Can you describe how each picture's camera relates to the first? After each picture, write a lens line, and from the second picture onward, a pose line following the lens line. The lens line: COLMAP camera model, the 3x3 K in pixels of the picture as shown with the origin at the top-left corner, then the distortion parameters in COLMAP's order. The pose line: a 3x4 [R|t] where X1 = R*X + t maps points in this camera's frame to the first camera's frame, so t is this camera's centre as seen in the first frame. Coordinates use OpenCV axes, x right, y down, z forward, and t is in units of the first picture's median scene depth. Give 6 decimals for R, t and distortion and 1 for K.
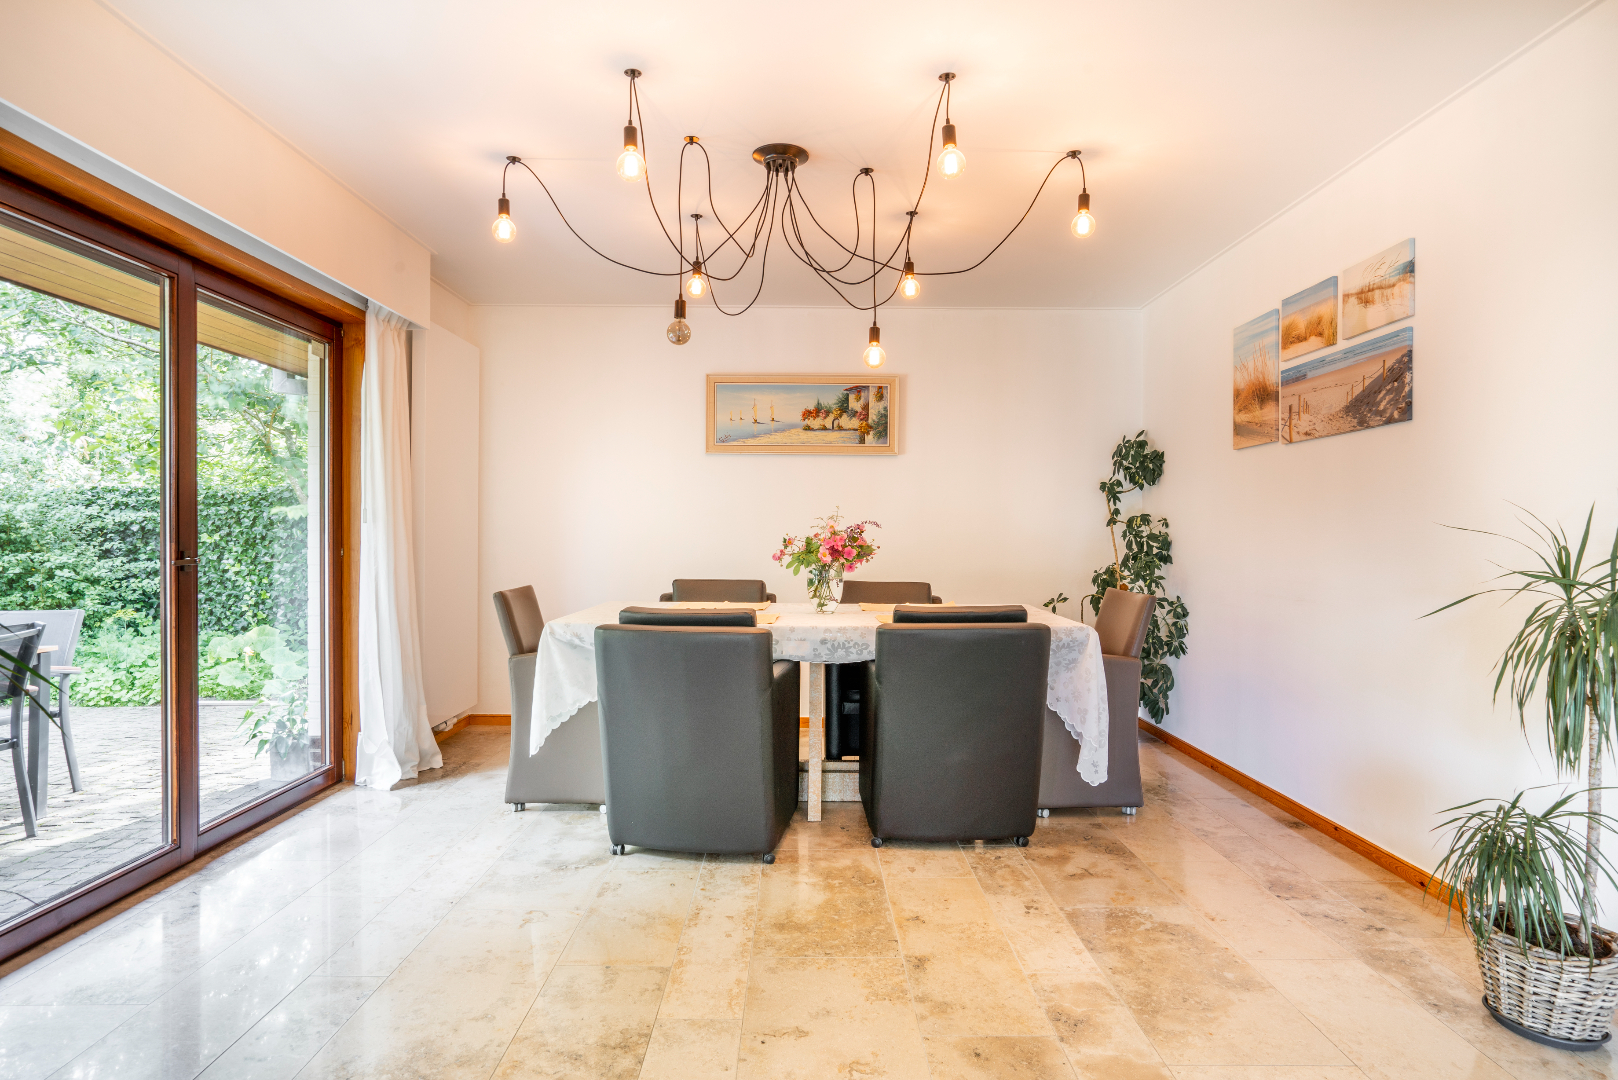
lens RADIAL K [[874.8, 0, 808.5], [0, 874.8, 543.0], [0, 0, 1]] dist [0.000171, 0.000290]
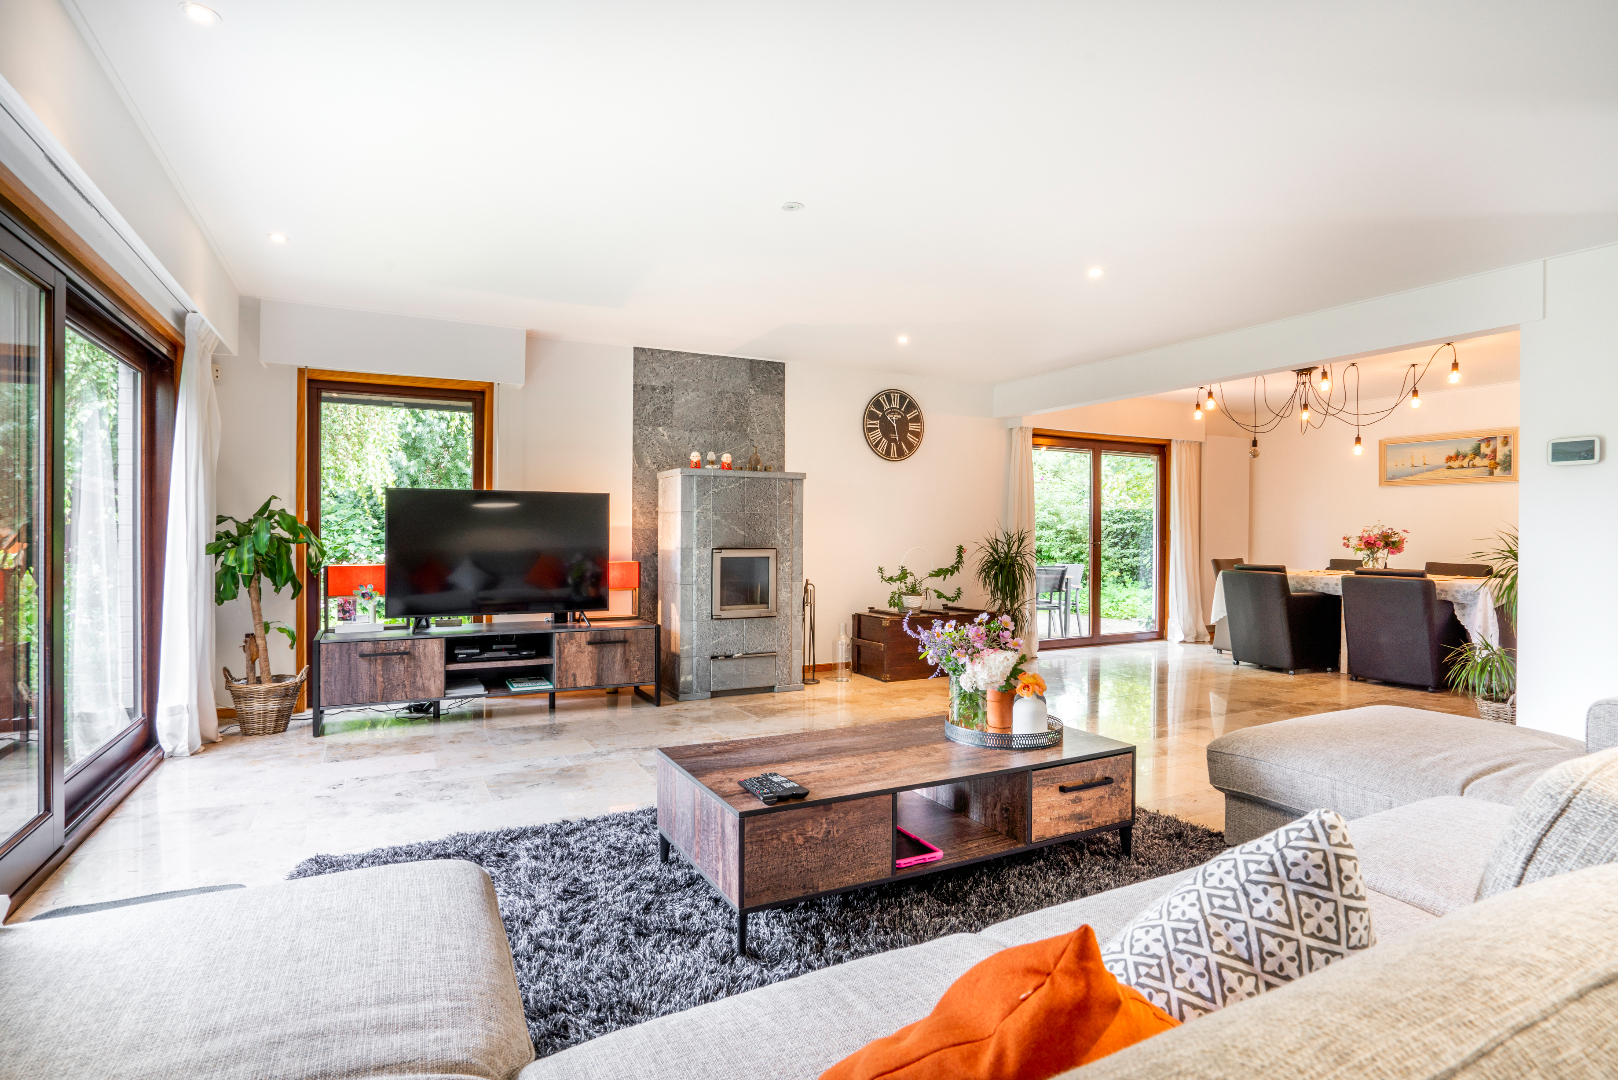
lens RADIAL K [[810.0, 0, 808.4], [0, 810.0, 538.1], [0, 0, 1]] dist [-0.000097, 0.000029]
pose [[0.457337, 0.007155, -0.889265, 0.756384], [-0.012660, 0.999919, 0.001534, 0.005235], [0.889203, 0.010556, 0.457390, -0.662645]]
